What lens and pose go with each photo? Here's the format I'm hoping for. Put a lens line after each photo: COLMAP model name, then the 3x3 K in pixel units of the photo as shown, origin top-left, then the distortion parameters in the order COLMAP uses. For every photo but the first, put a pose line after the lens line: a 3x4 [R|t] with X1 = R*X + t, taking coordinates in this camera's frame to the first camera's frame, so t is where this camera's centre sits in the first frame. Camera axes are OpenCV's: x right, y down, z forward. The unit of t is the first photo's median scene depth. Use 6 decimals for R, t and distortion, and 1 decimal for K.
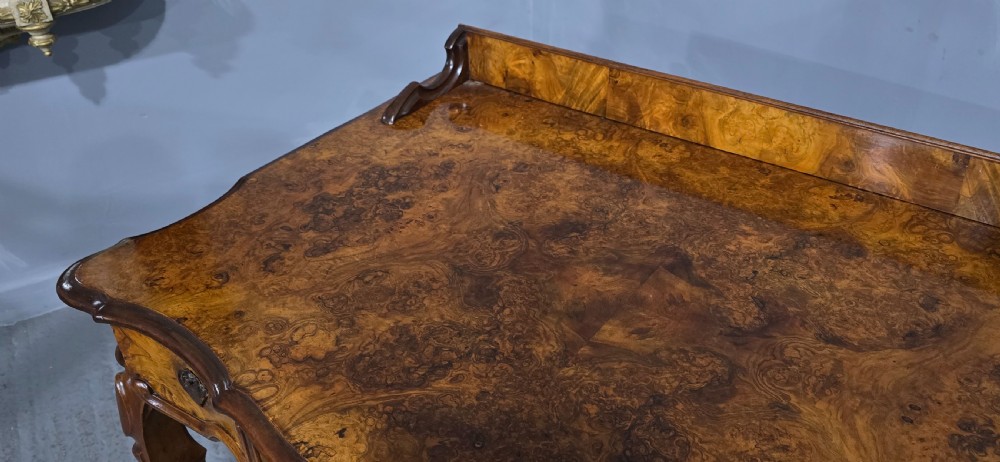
lens RADIAL K [[813.5, 0, 498.3], [0, 813.5, 232.2], [0, 0, 1]] dist [0.083126, -0.105713]
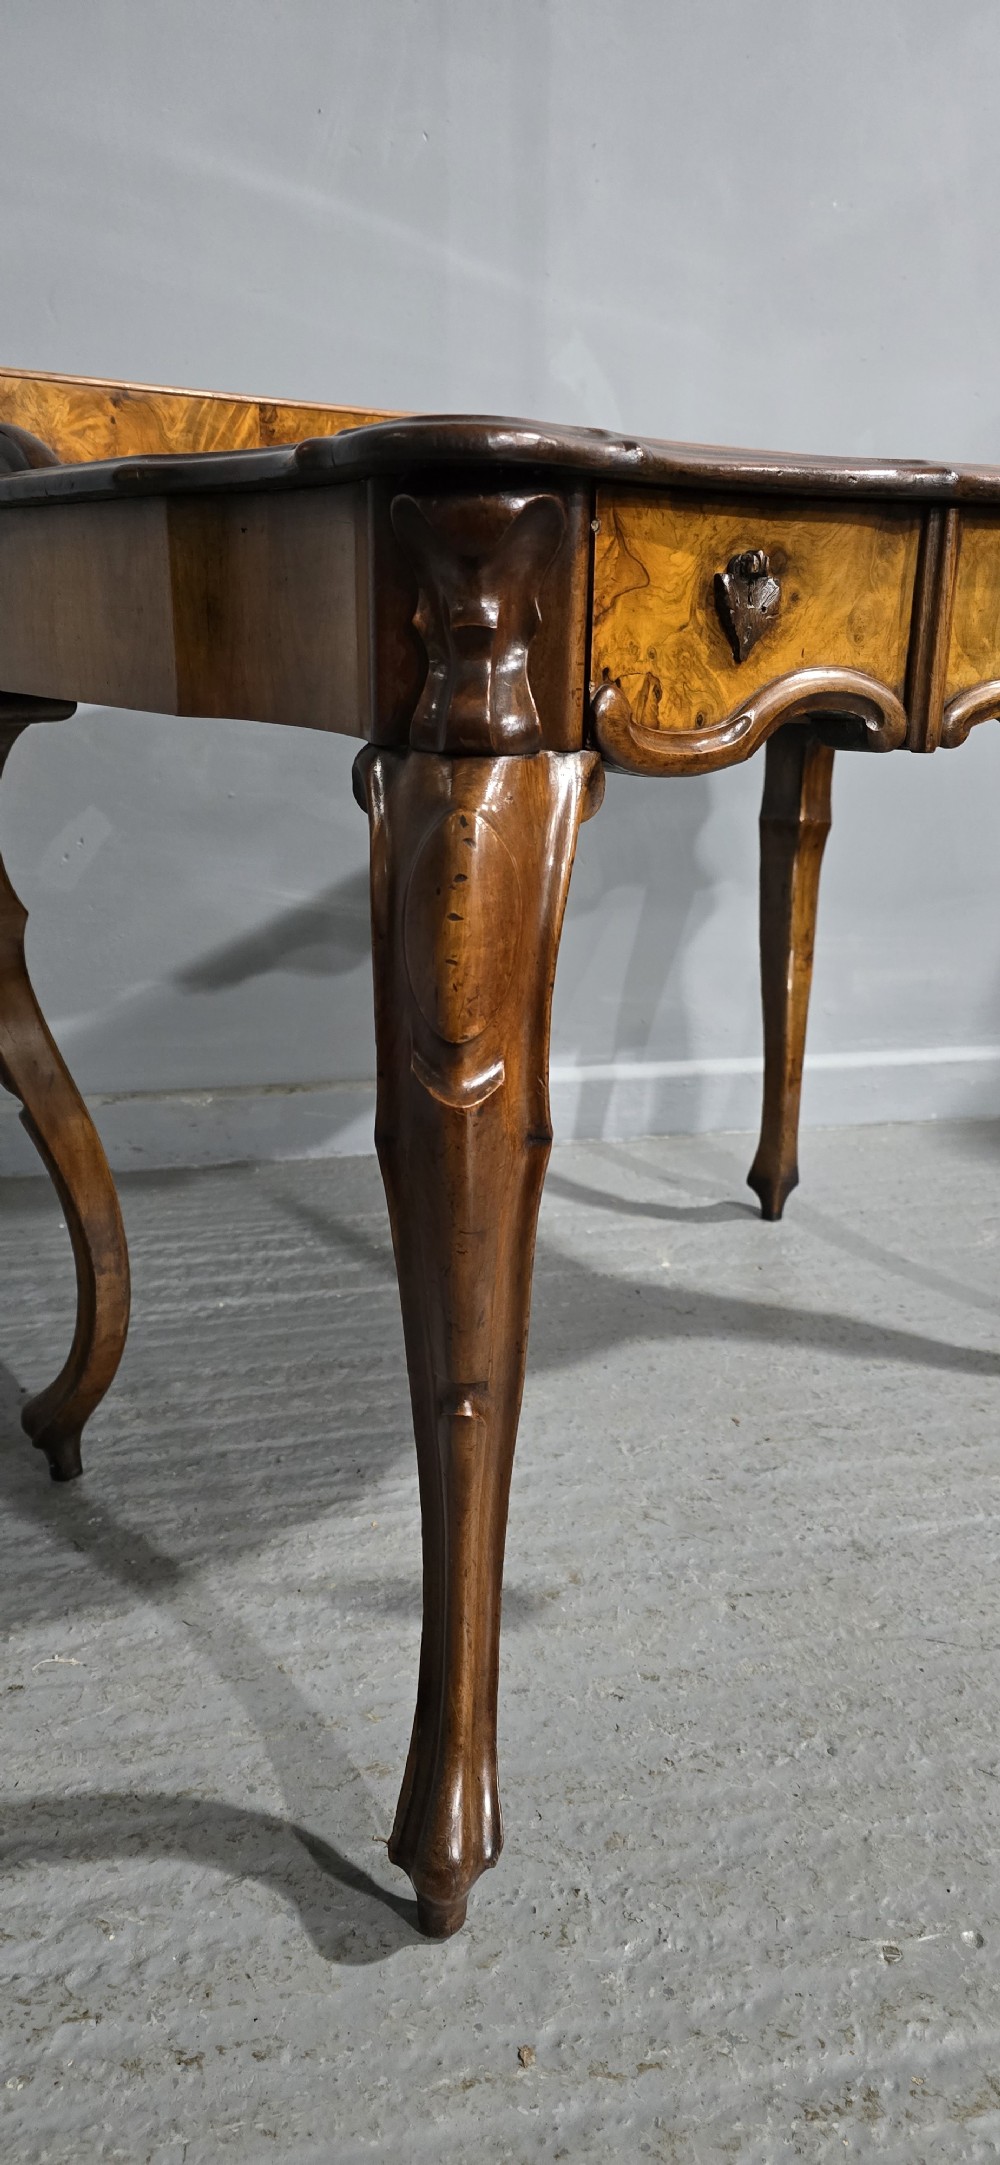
lens RADIAL K [[1480.1, 0, 499.1], [0, 1480.1, 1083.6], [0, 0, 1]] dist [0.057769, -0.061021]
pose [[0.240992, -0.271076, 0.931902, -1.116659], [0.530768, 0.840699, 0.107289, 0.215220], [-0.812532, 0.468768, 0.346480, 0.840282]]
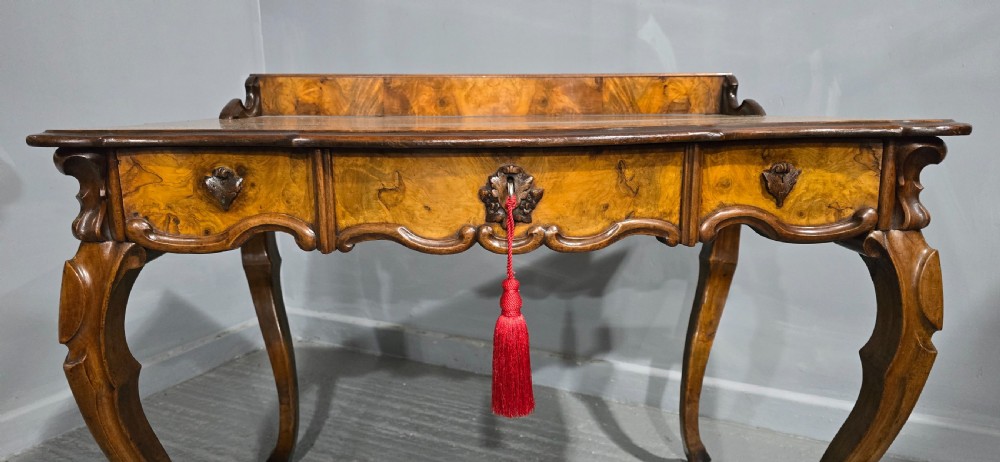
lens RADIAL K [[683.6, 0, 494.5], [0, 683.6, 229.6], [0, 0, 1]] dist [0.057769, -0.061021]
pose [[0.788746, -0.090429, 0.608031, -0.572757], [0.331193, 0.895801, -0.296399, 0.565558], [-0.517872, 0.435159, 0.736509, 0.113097]]
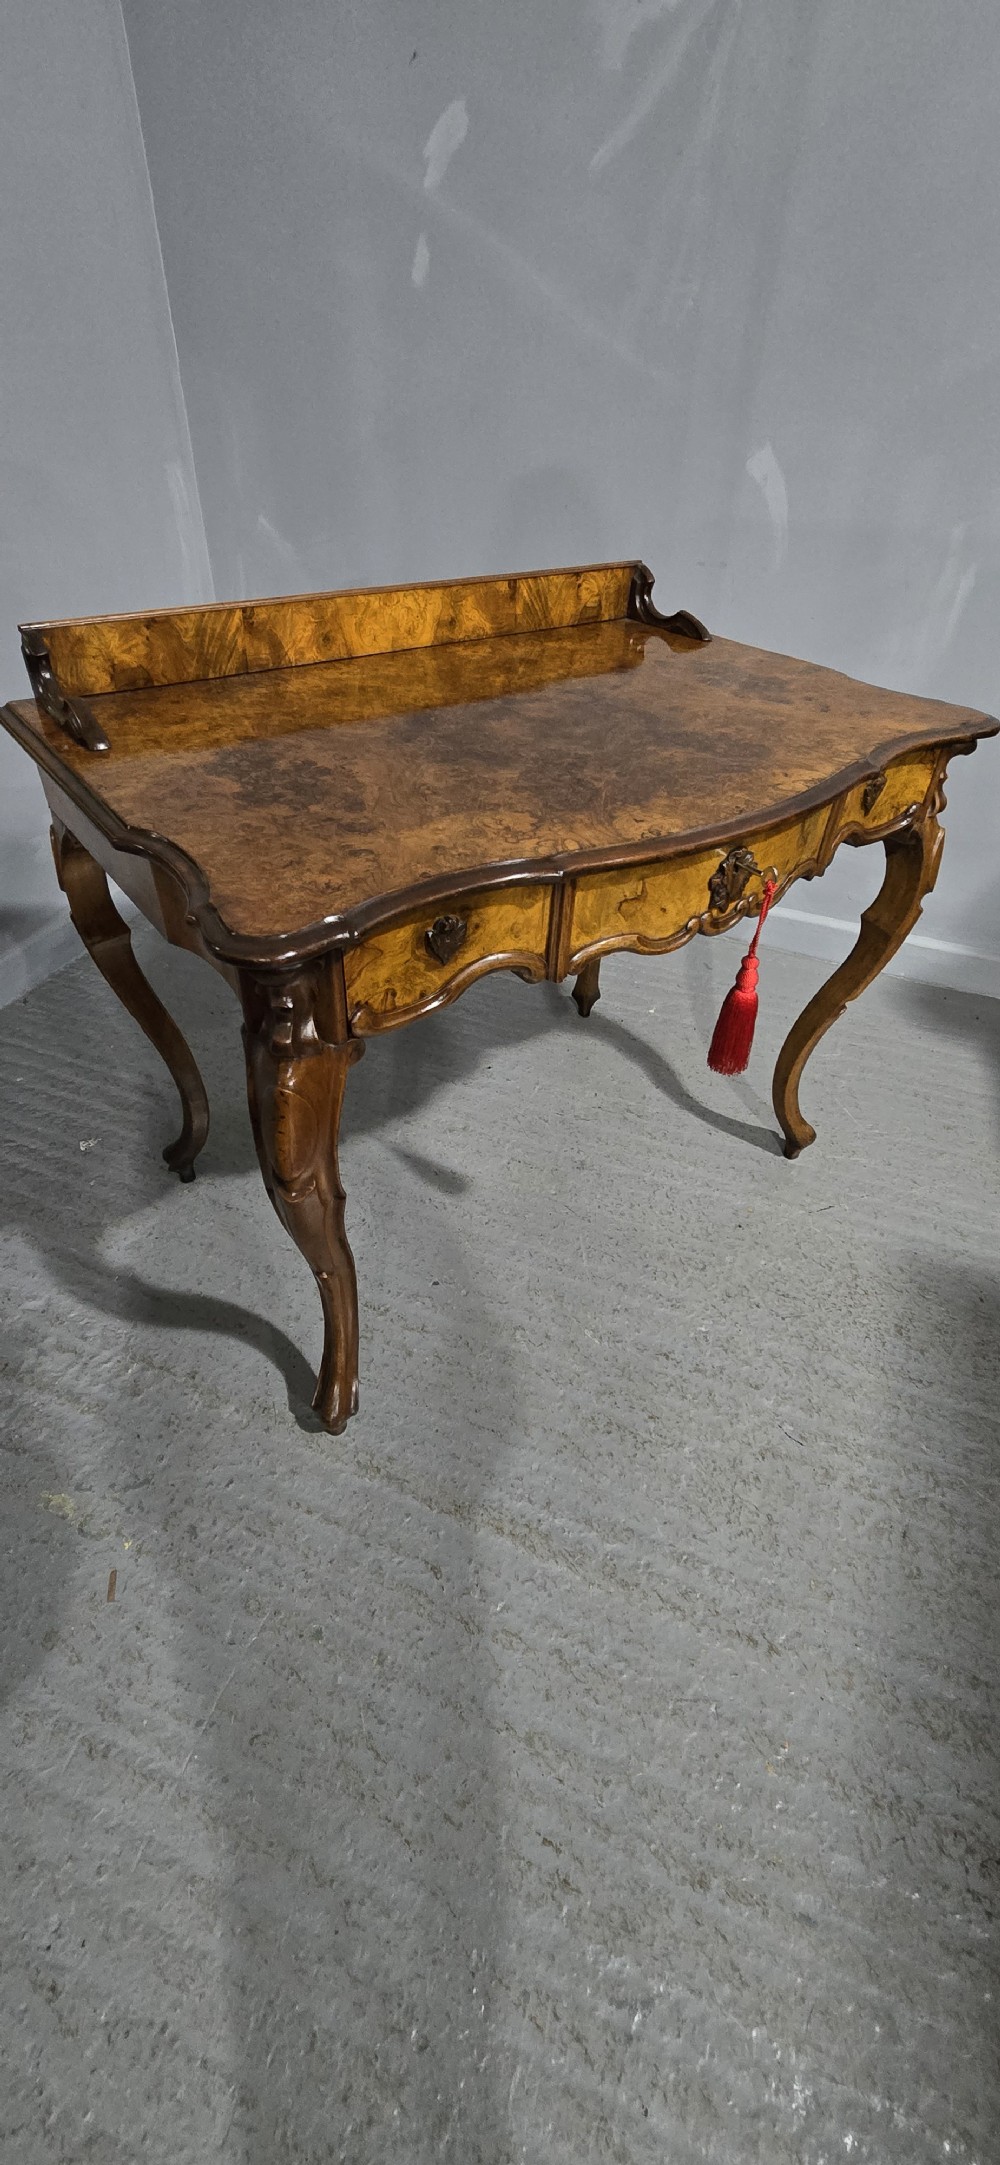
lens RADIAL K [[896.5, 0, 494.4], [0, 896.5, 1105.0], [0, 0, 1]] dist [-0.007318, 0.001340]
pose [[0.287578, -0.593402, 0.751780, -1.045036], [0.499480, 0.762665, 0.410928, -0.051168], [-0.817202, 0.257326, 0.515718, 0.444580]]
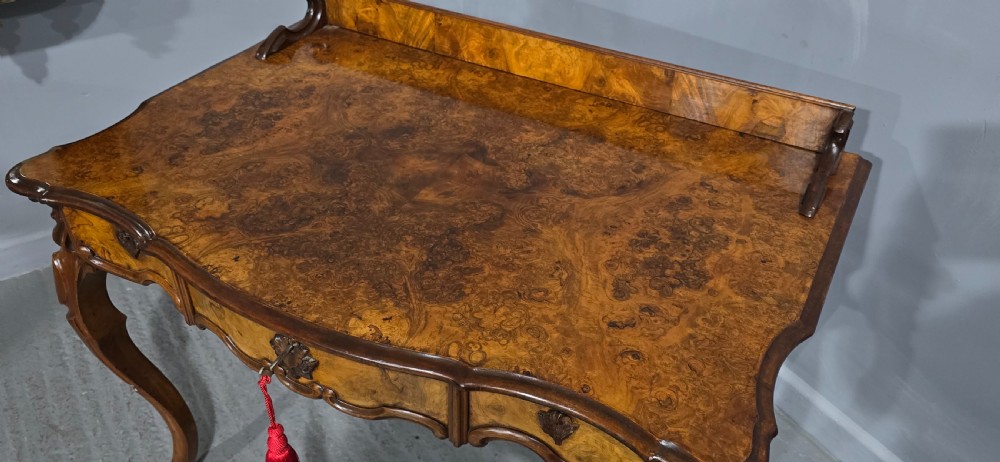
lens RADIAL K [[813.5, 0, 491.9], [0, 813.5, 232.8], [0, 0, 1]] dist [0.083126, -0.105713]
pose [[0.991607, -0.040303, 0.122849, 0.061492], [0.034556, 0.998223, 0.048556, 0.103090], [-0.124587, -0.043903, 0.991237, -0.372562]]
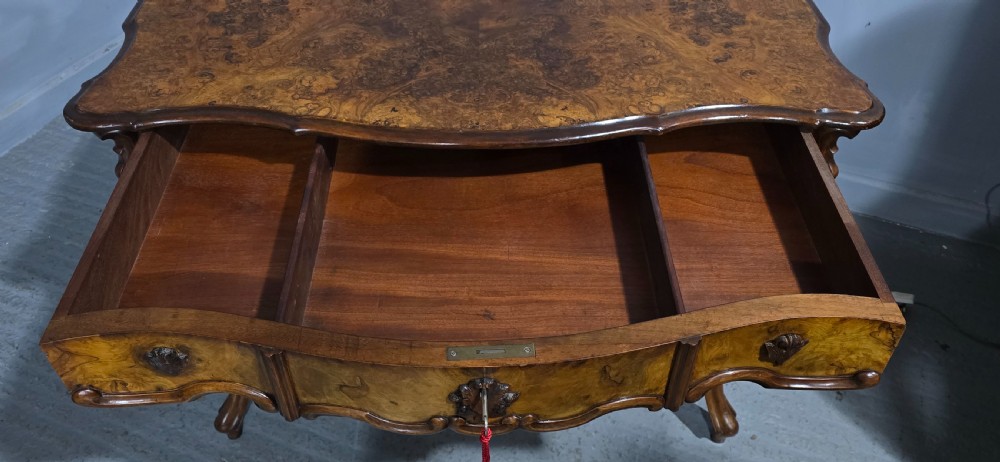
lens RADIAL K [[814.2, 0, 502.9], [0, 814.2, 235.5], [0, 0, 1]] dist [0.049523, -0.016879]
pose [[0.795031, -0.378890, 0.473674, -0.616783], [0.311401, 0.925097, 0.217315, 0.139857], [-0.520533, -0.025270, 0.853467, -0.317436]]
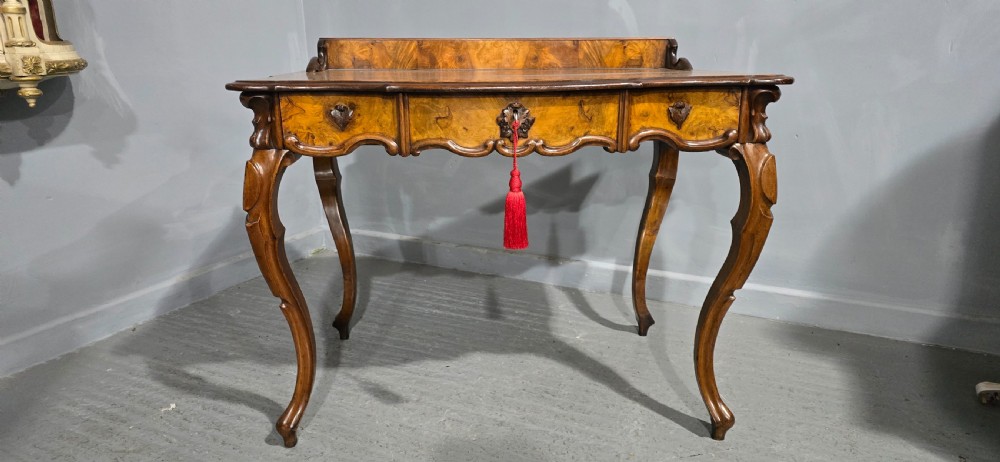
lens RADIAL K [[683.6, 0, 485.6], [0, 683.6, 231.8], [0, 0, 1]] dist [0.057769, -0.061021]
pose [[0.787752, -0.137085, 0.600546, -0.954722], [0.331070, 0.916365, -0.225097, 0.783641], [-0.519461, 0.376143, 0.767252, -0.248035]]
